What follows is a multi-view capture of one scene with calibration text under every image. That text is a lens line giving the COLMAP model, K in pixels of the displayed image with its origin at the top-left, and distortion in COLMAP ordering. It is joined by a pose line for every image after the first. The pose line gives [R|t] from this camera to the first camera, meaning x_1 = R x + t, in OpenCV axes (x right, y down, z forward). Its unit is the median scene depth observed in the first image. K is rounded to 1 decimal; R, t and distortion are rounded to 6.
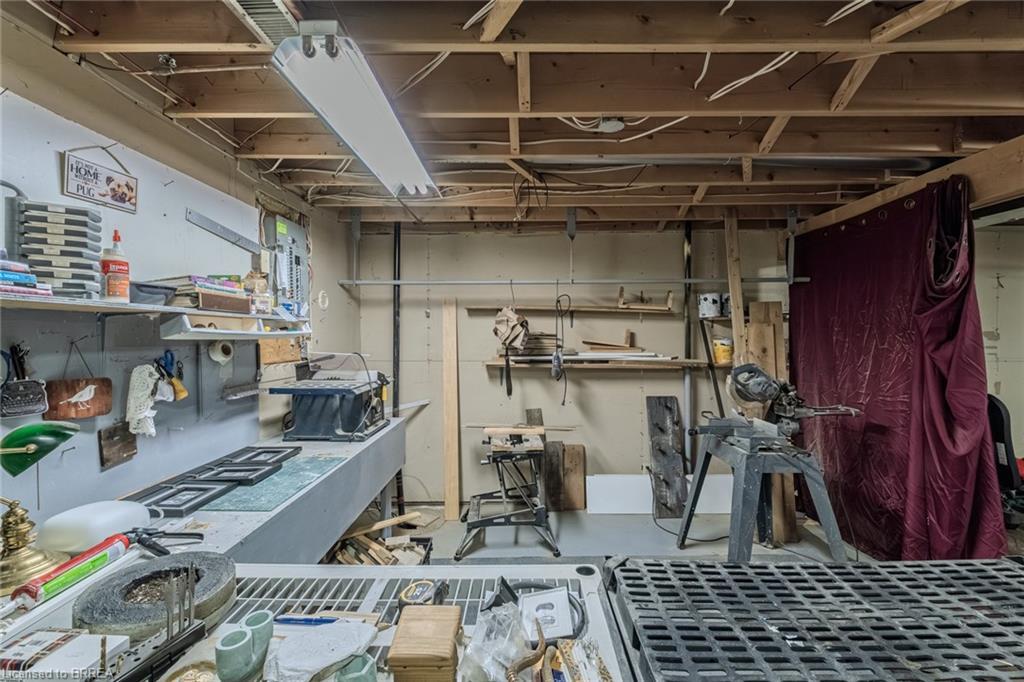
lens RADIAL K [[436.1, 0, 516.5], [0, 436.1, 337.9], [0, 0, 1]] dist [-0.001474, -0.000060]
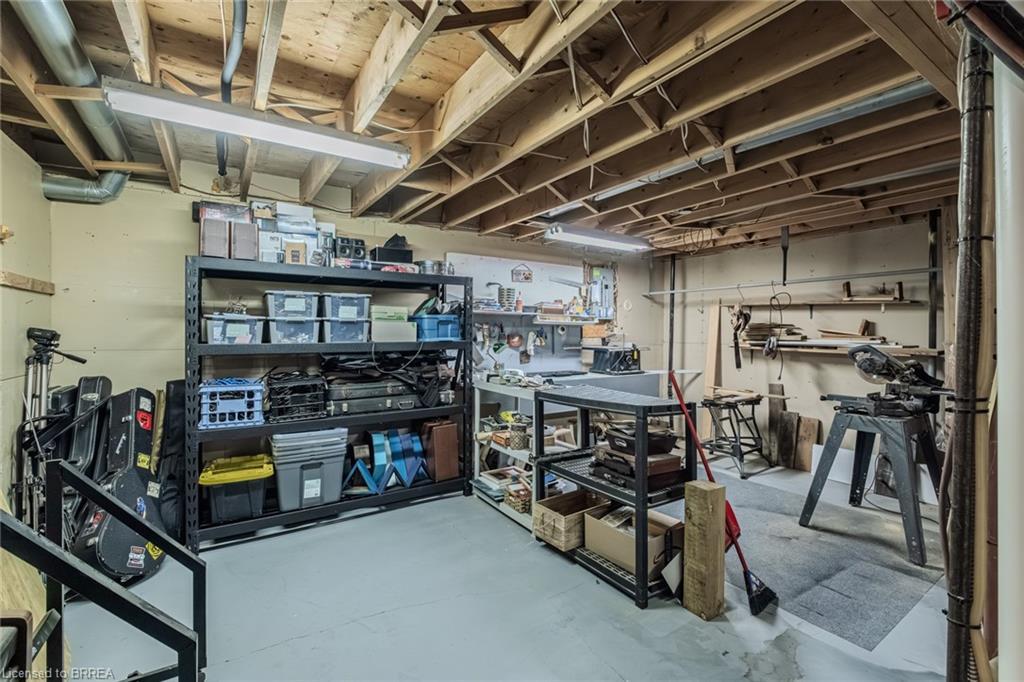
lens RADIAL K [[436.1, 0, 509.3], [0, 436.1, 334.1], [0, 0, 1]] dist [-0.001474, -0.000060]
pose [[0.542841, 0.013940, -0.839720, 1.052838], [-0.017316, 0.999835, 0.005404, 0.040523], [0.839657, 0.011607, 0.542993, -0.511466]]
